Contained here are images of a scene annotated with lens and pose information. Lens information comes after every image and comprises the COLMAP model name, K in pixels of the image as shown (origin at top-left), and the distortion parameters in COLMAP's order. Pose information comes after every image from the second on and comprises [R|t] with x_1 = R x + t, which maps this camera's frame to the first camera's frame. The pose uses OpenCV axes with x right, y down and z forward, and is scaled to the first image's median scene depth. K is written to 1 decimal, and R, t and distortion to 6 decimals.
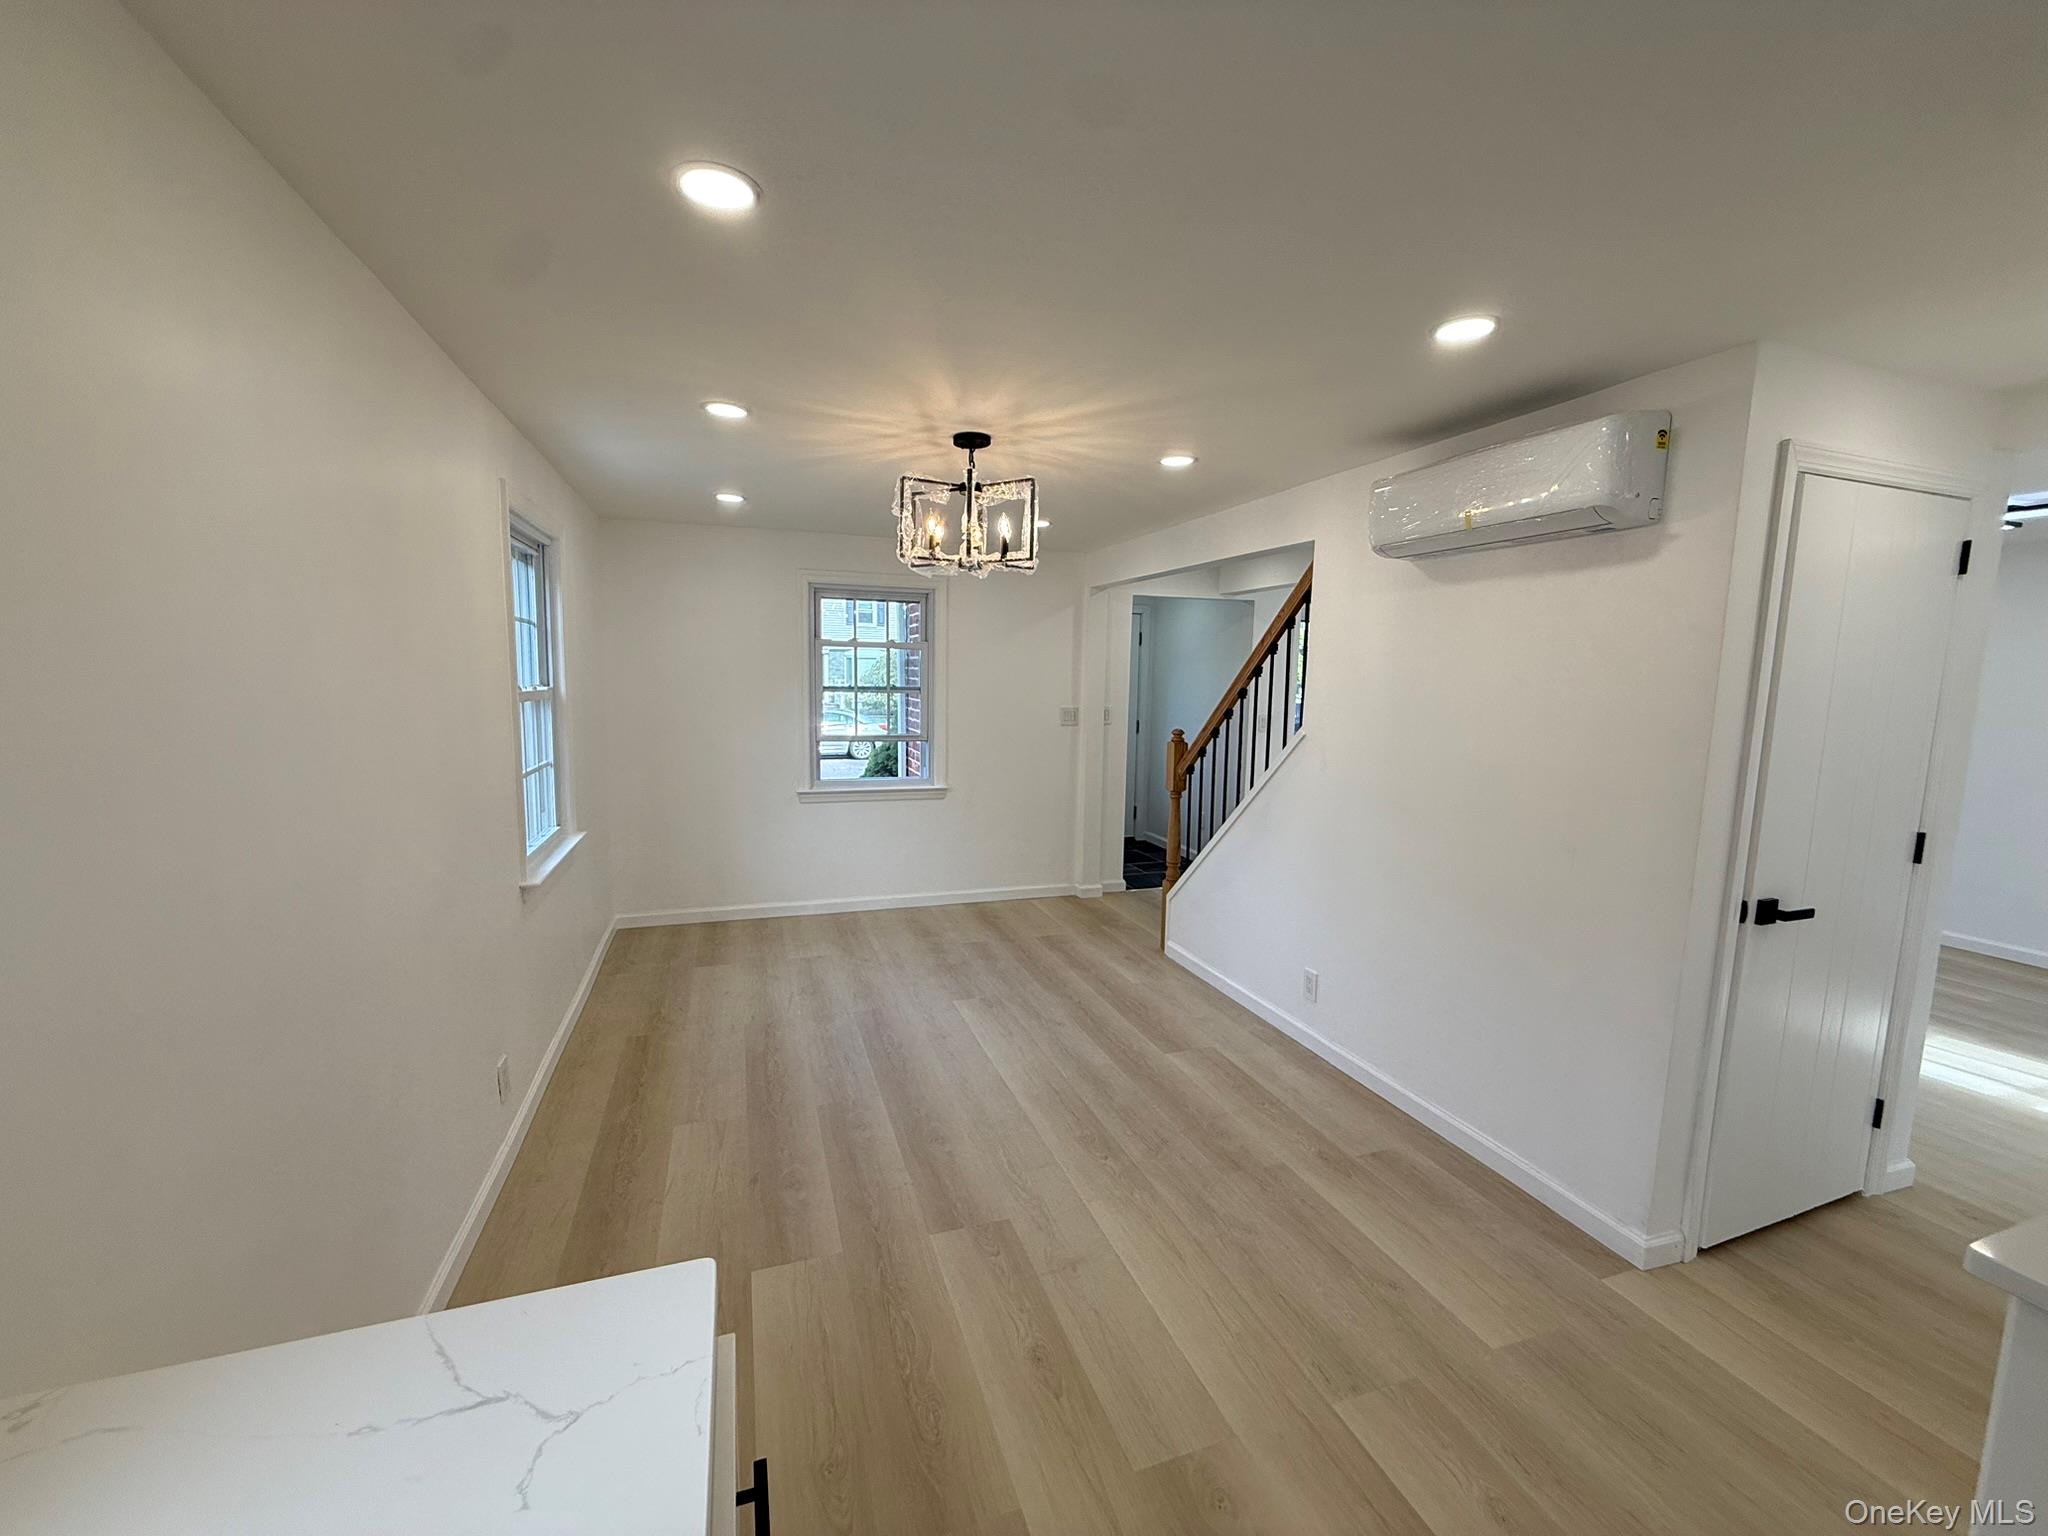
lens RADIAL K [[811.7, 0, 1017.1], [0, 811.7, 765.8], [0, 0, 1]] dist [0.001580, -0.000033]
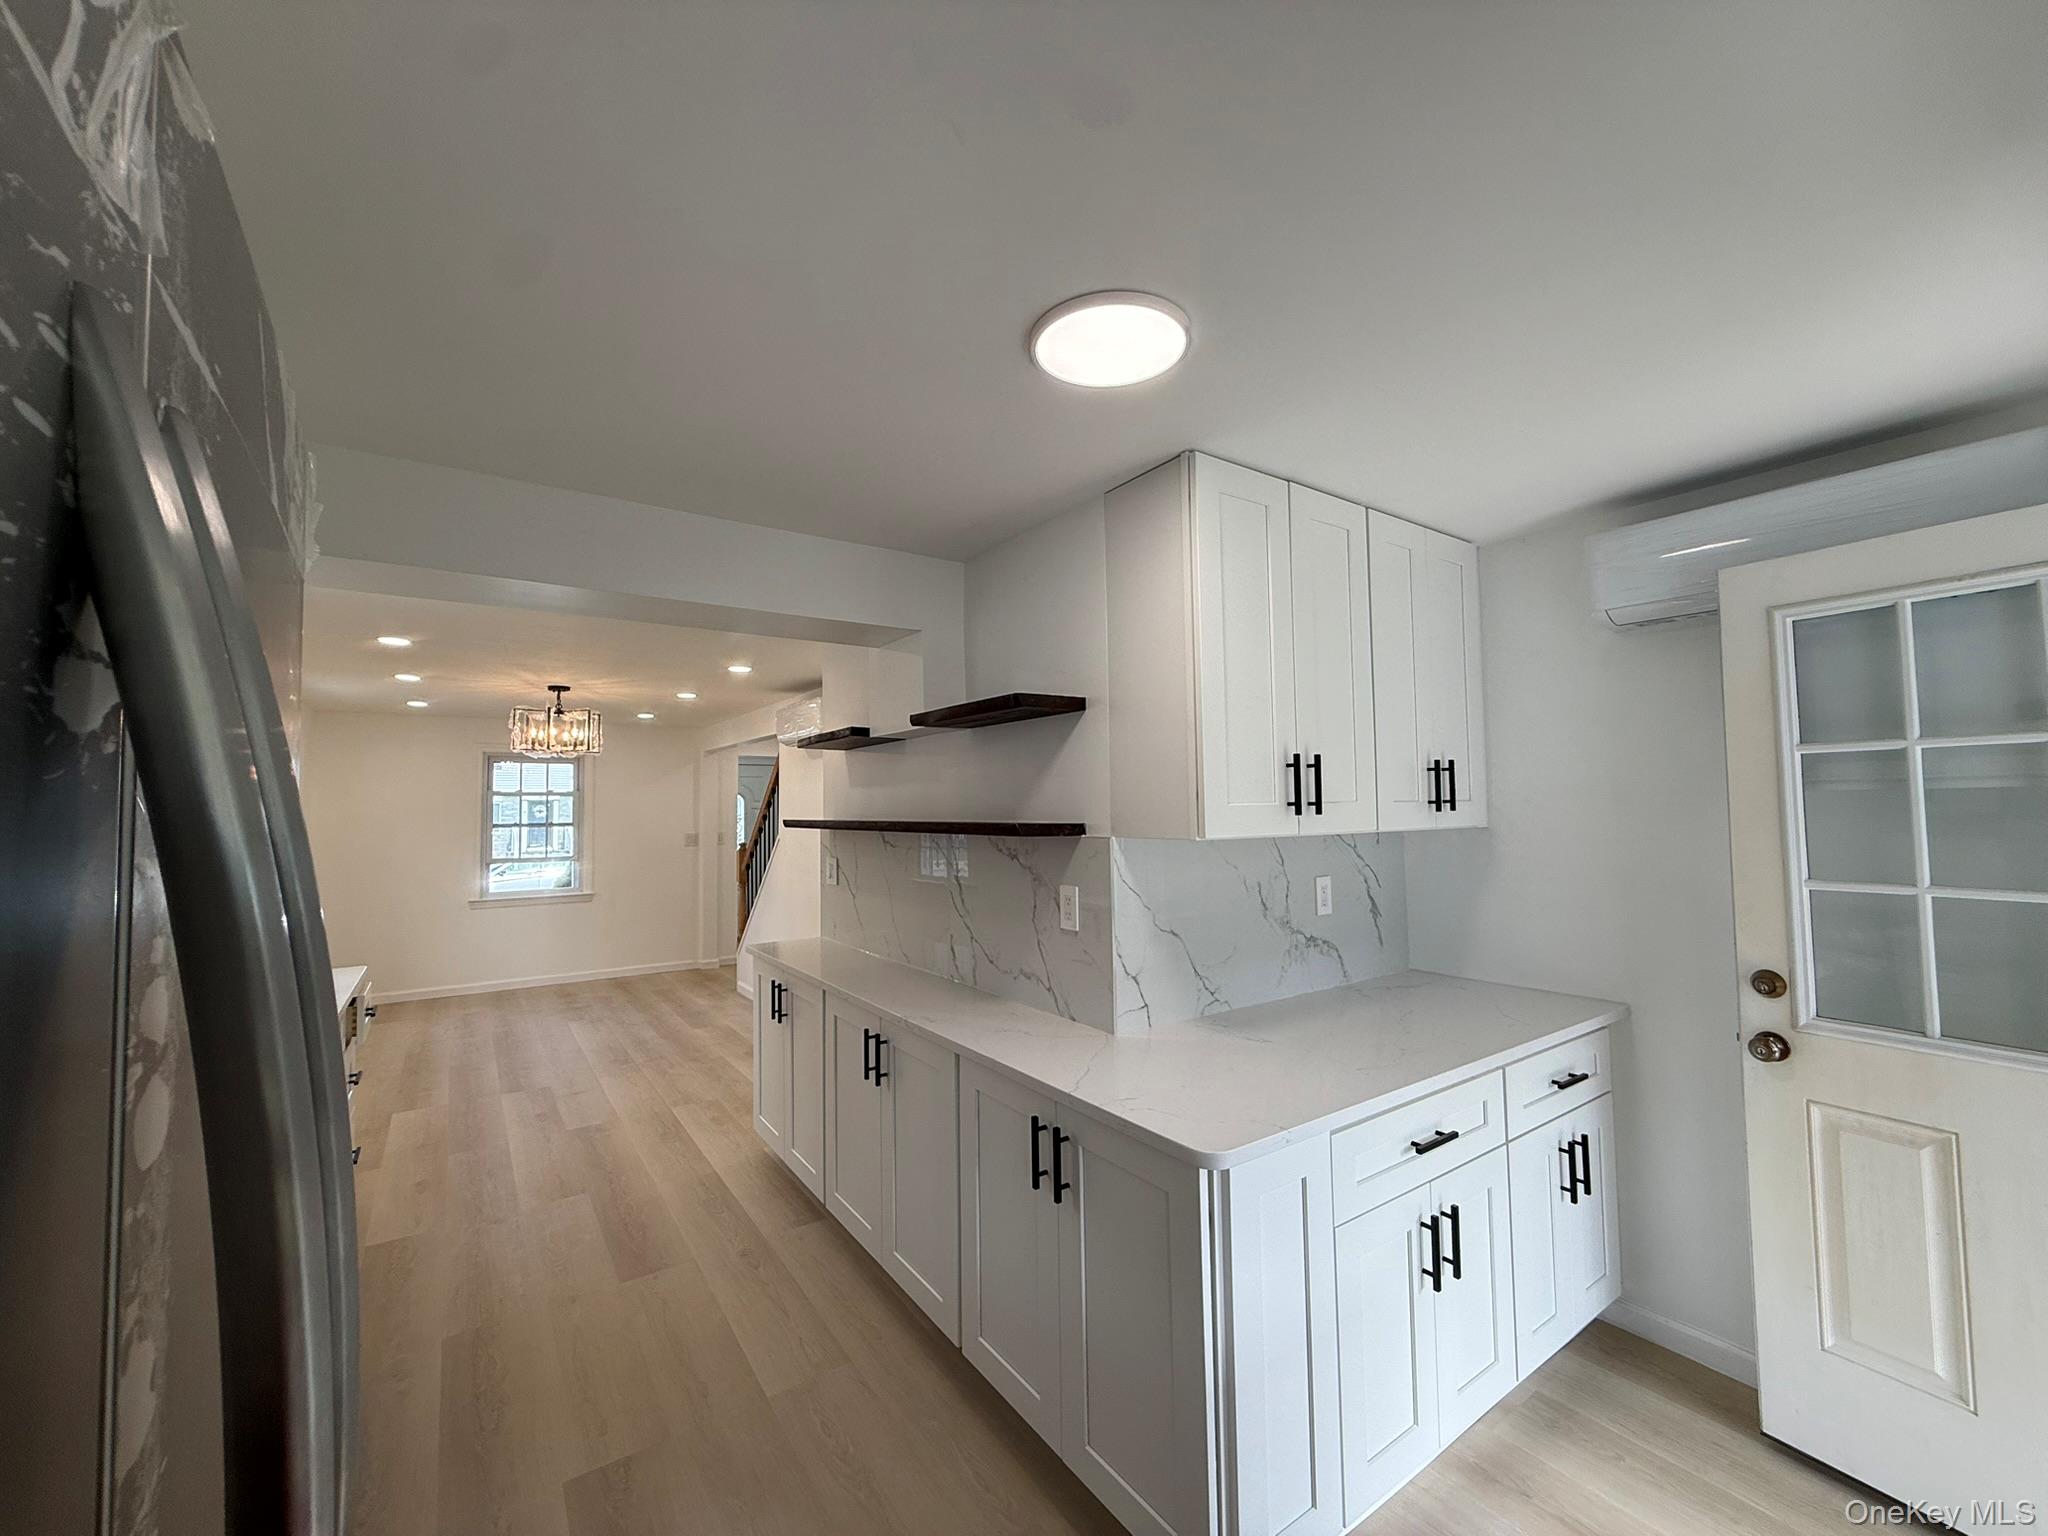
lens RADIAL K [[811.7, 0, 1017.1], [0, 811.7, 765.8], [0, 0, 1]] dist [0.001580, -0.000033]
pose [[0.963111, -0.014830, 0.268697, 0.452600], [0.060263, 0.985008, -0.161640, 0.149305], [-0.262272, 0.171870, 0.949565, -1.039167]]
